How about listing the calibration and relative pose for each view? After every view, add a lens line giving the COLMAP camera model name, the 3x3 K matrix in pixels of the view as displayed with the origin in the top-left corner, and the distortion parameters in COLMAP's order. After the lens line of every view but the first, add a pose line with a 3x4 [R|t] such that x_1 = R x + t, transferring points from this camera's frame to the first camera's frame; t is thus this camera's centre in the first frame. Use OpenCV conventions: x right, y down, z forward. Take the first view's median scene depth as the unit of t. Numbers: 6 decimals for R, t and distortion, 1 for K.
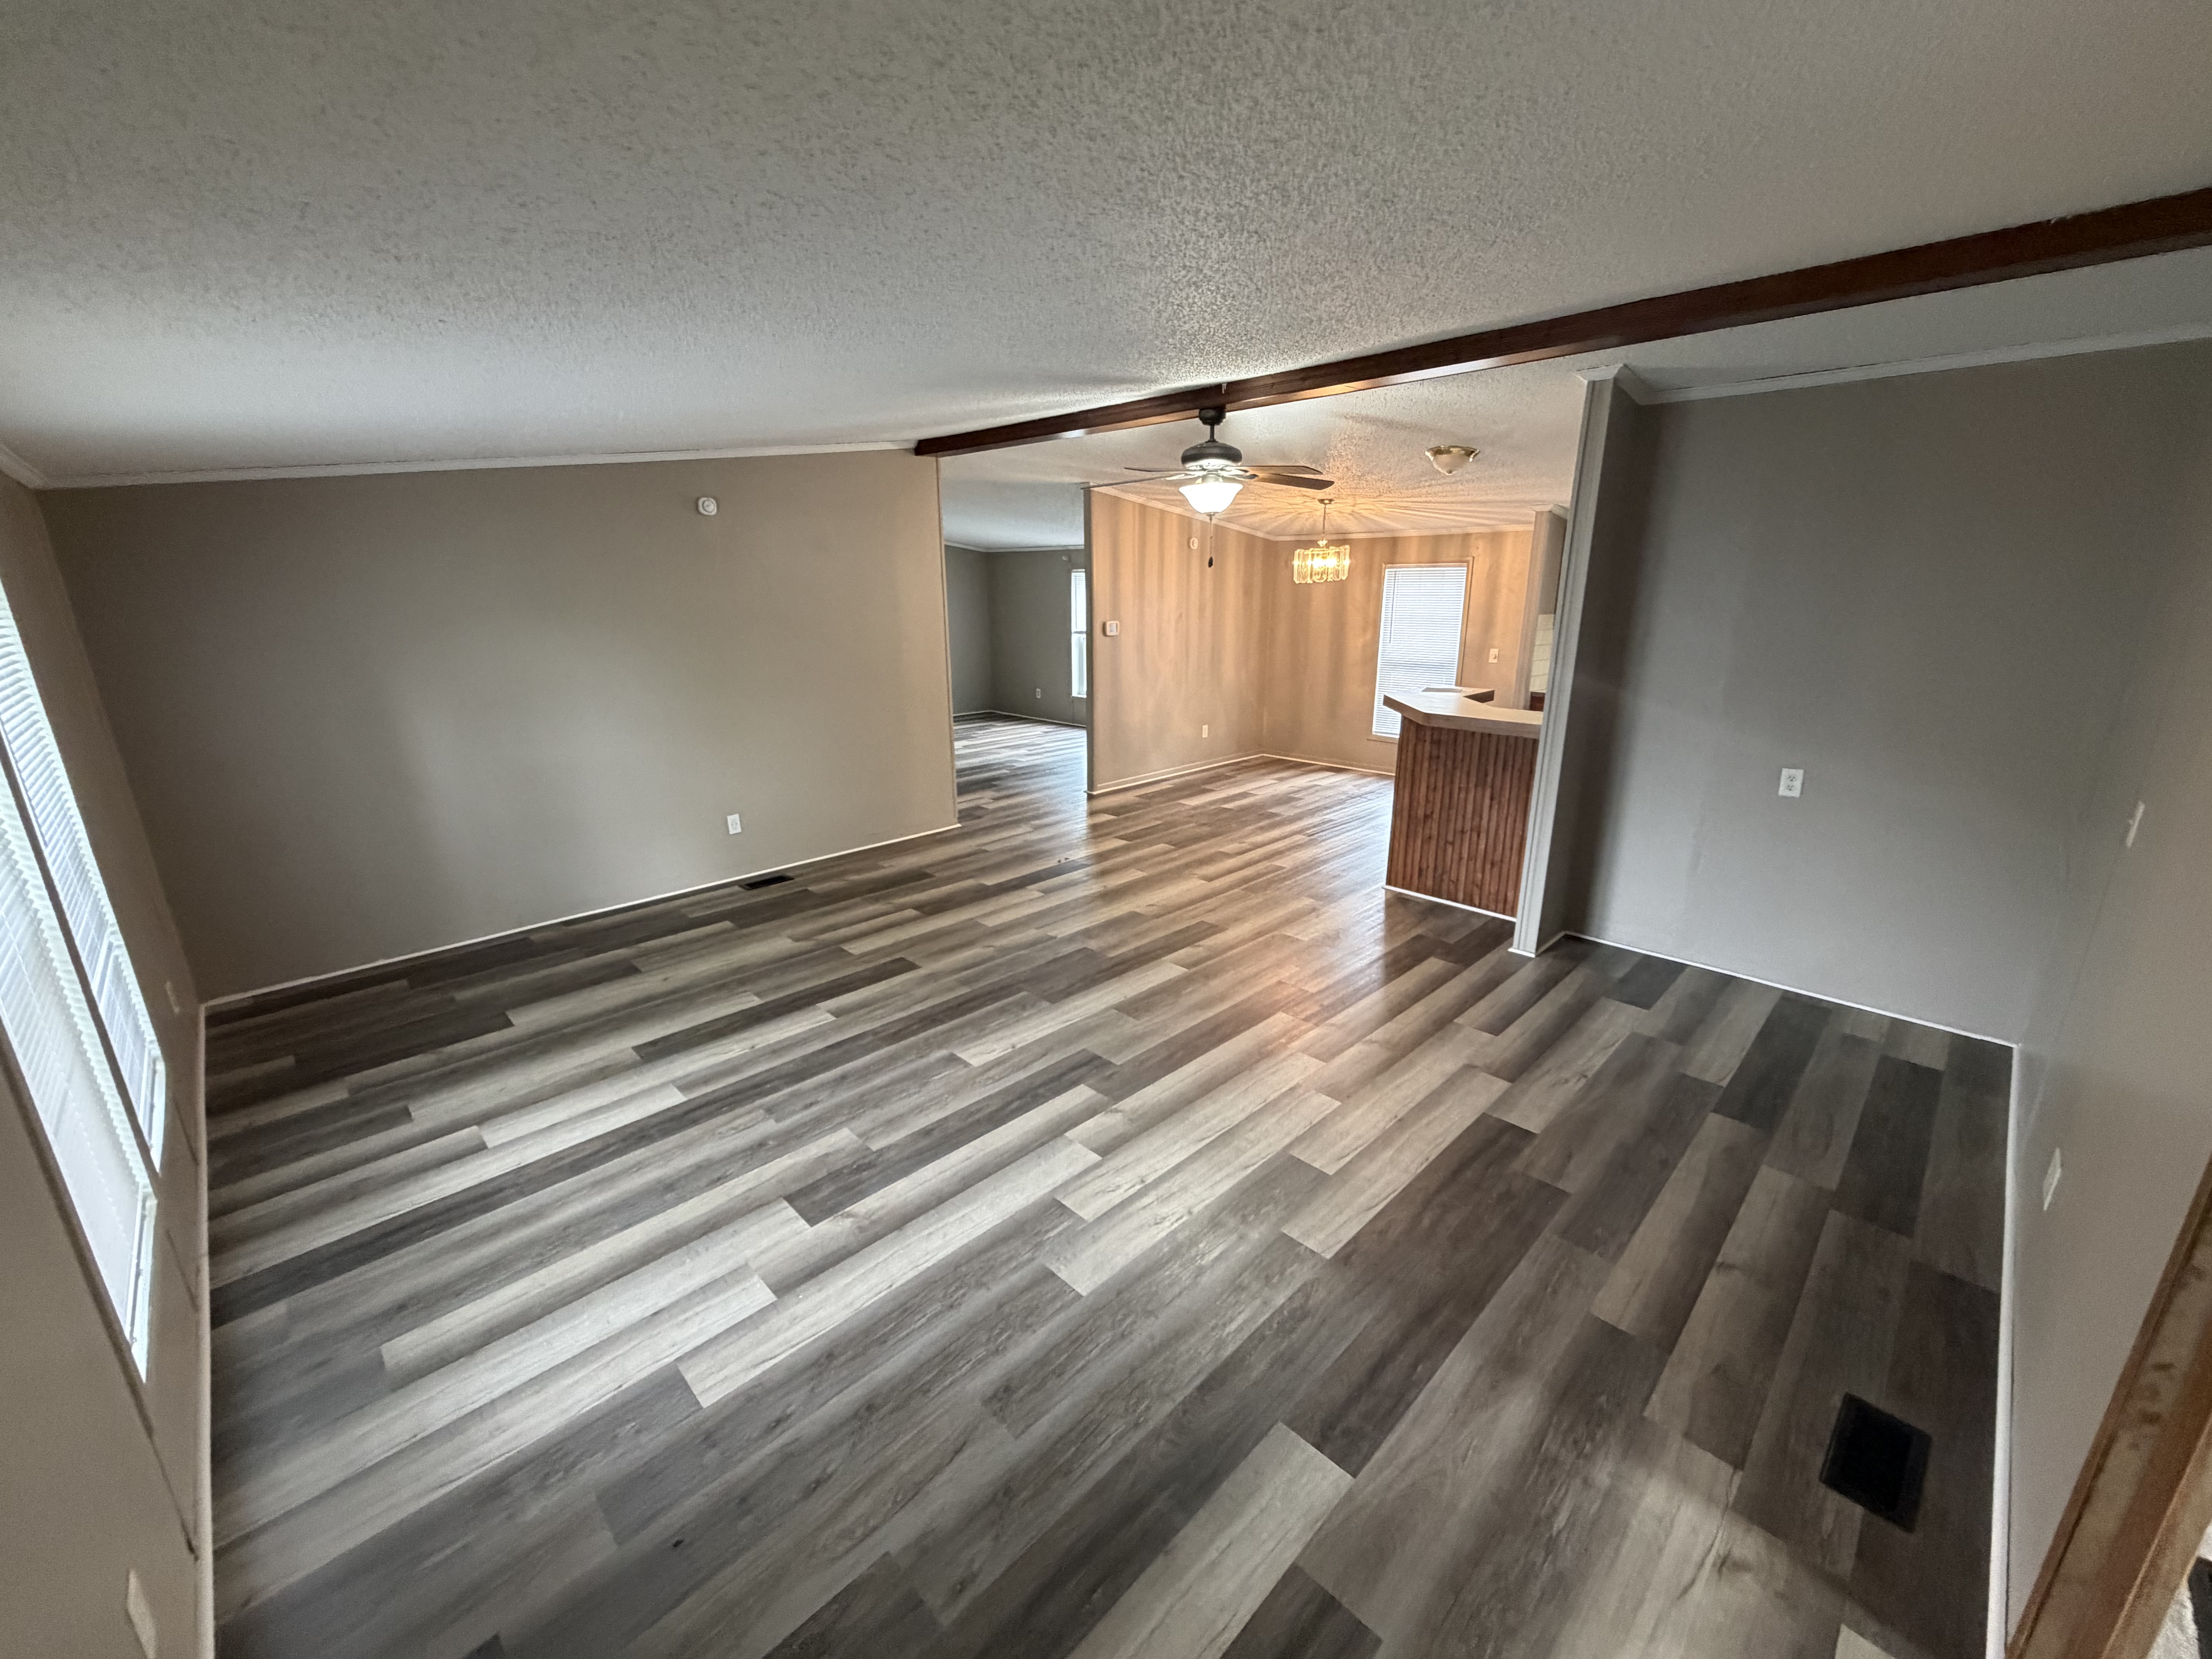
lens RADIAL K [[877.0, 0, 1104.2], [0, 877.0, 840.6], [0, 0, 1]] dist [-0.000916, -0.000049]
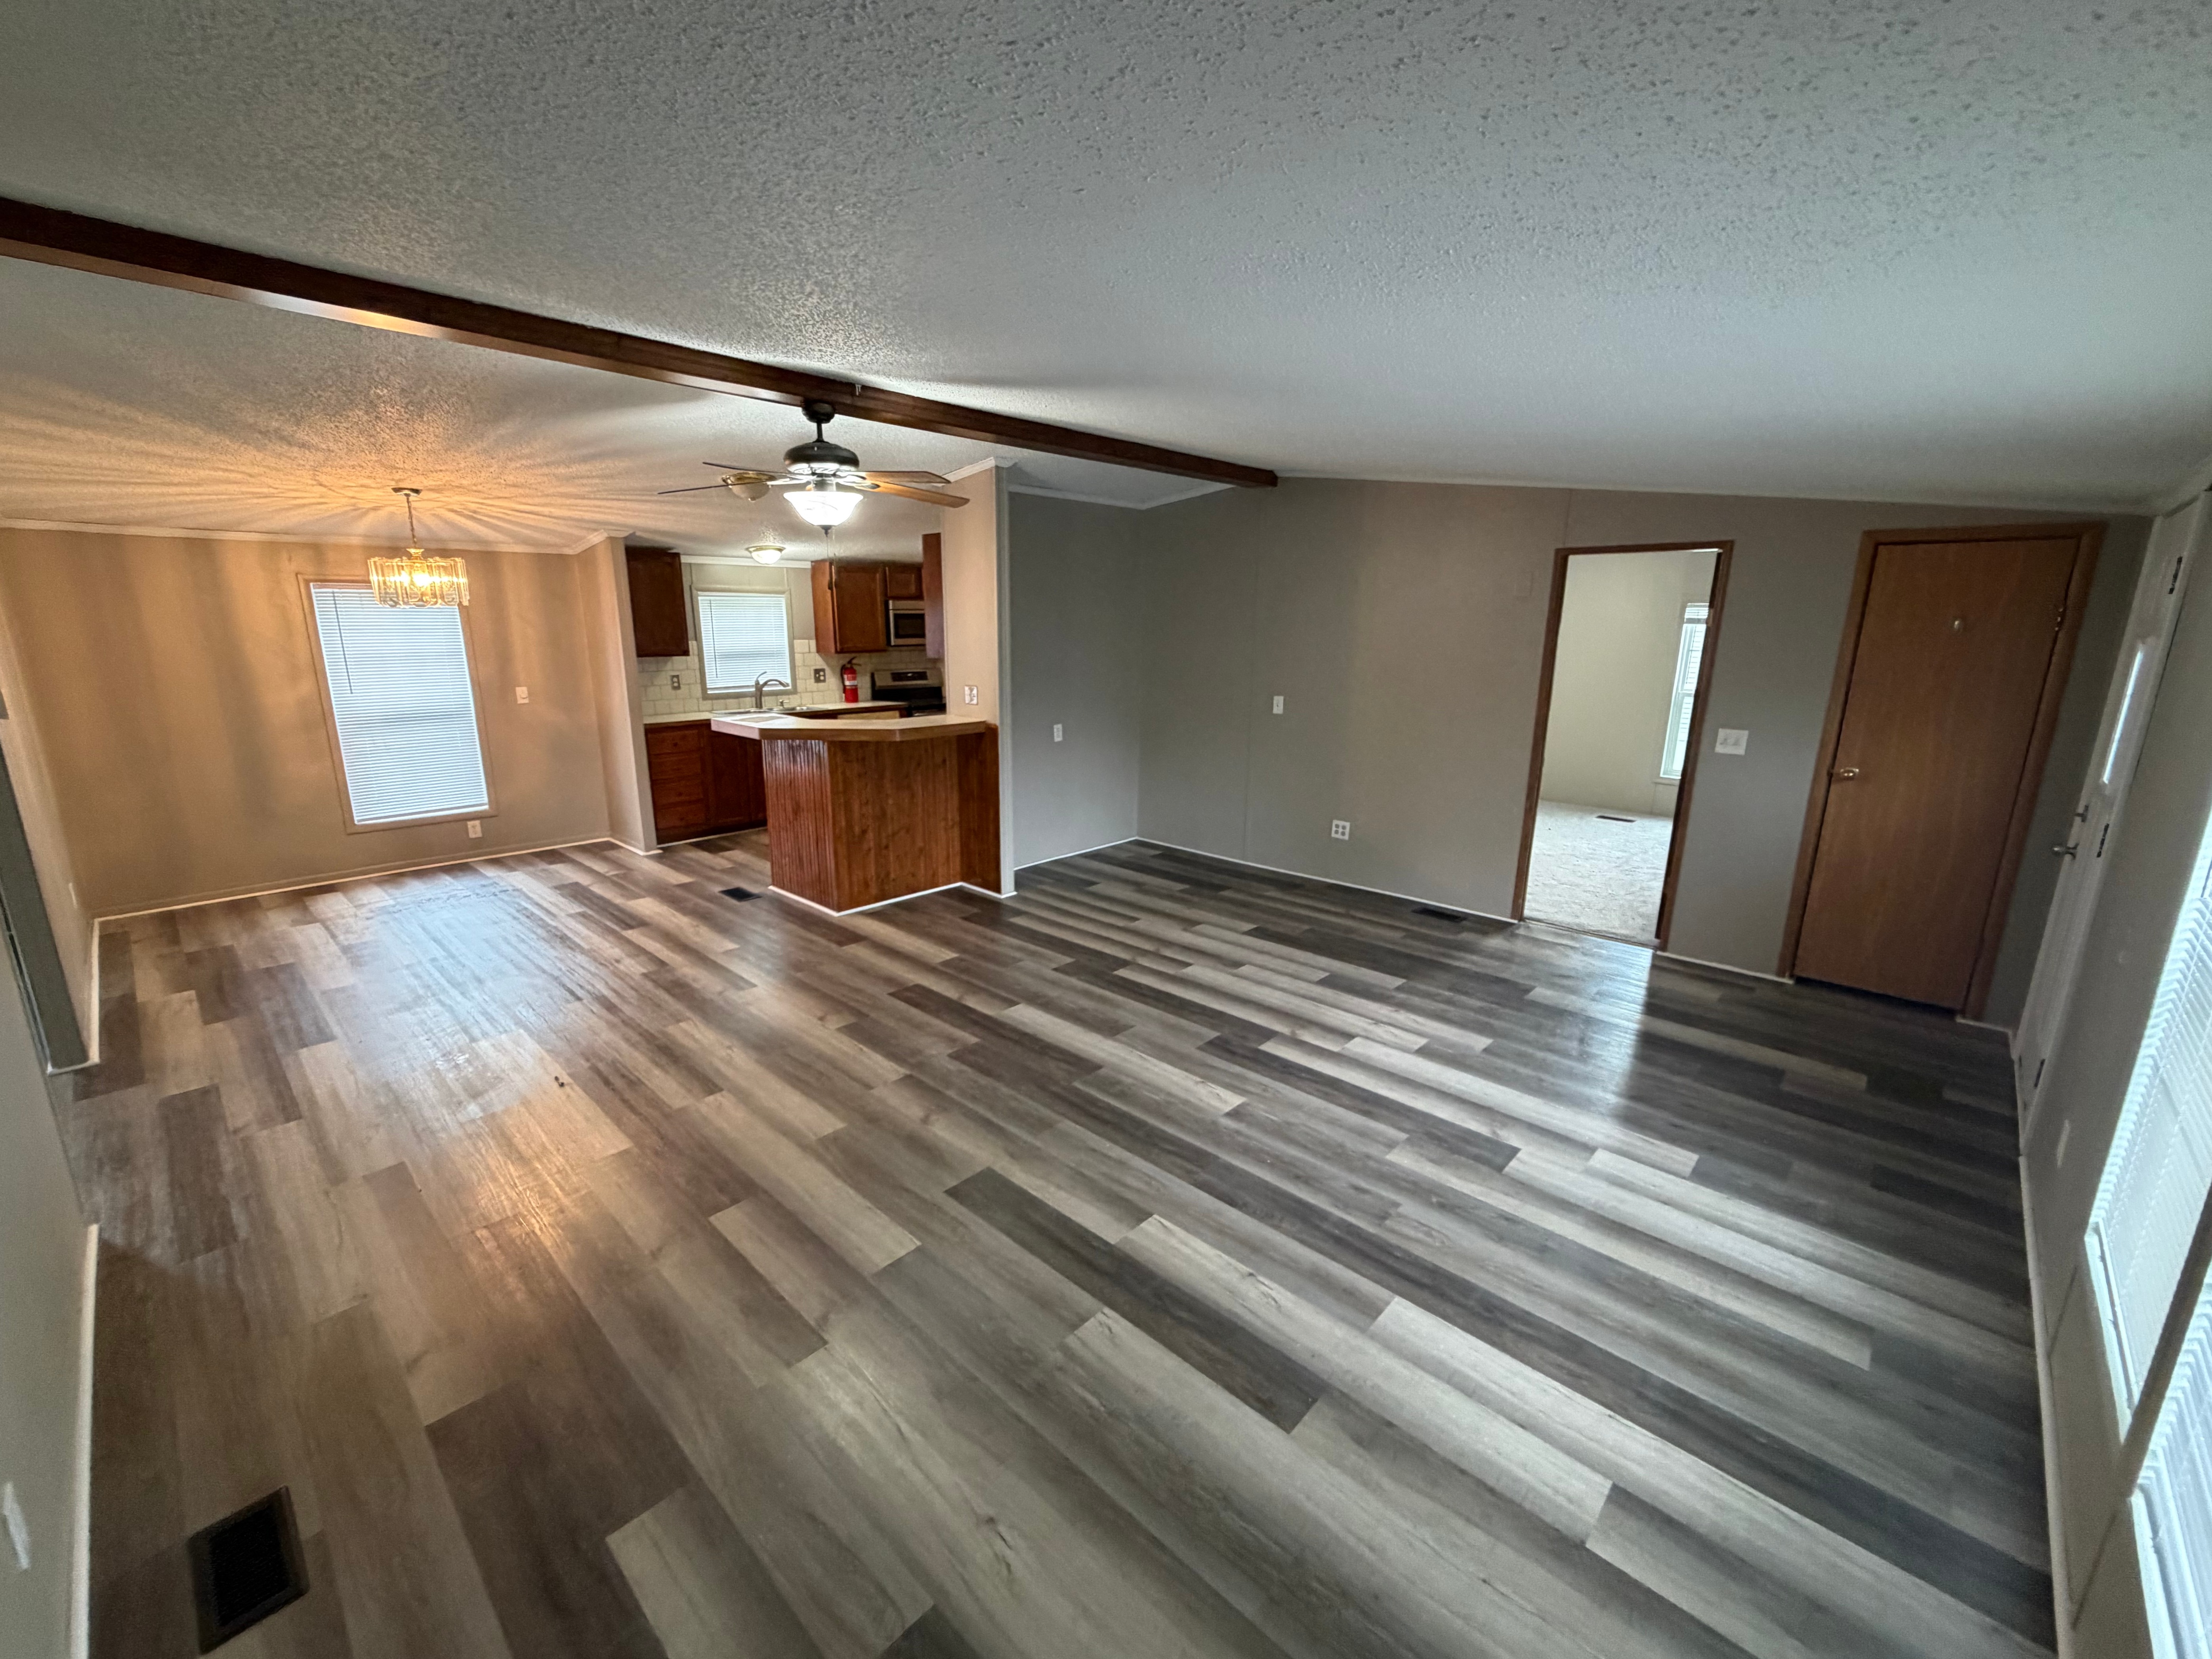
lens RADIAL K [[913.2, 0, 1106.0], [0, 913.2, 829.5], [0, 0, 1]] dist [0.002307, 0.000028]
pose [[-0.038459, -0.222449, 0.974185, -1.068535], [0.275934, 0.934636, 0.224312, -0.294173], [-0.960407, 0.277437, 0.025436, 1.048335]]
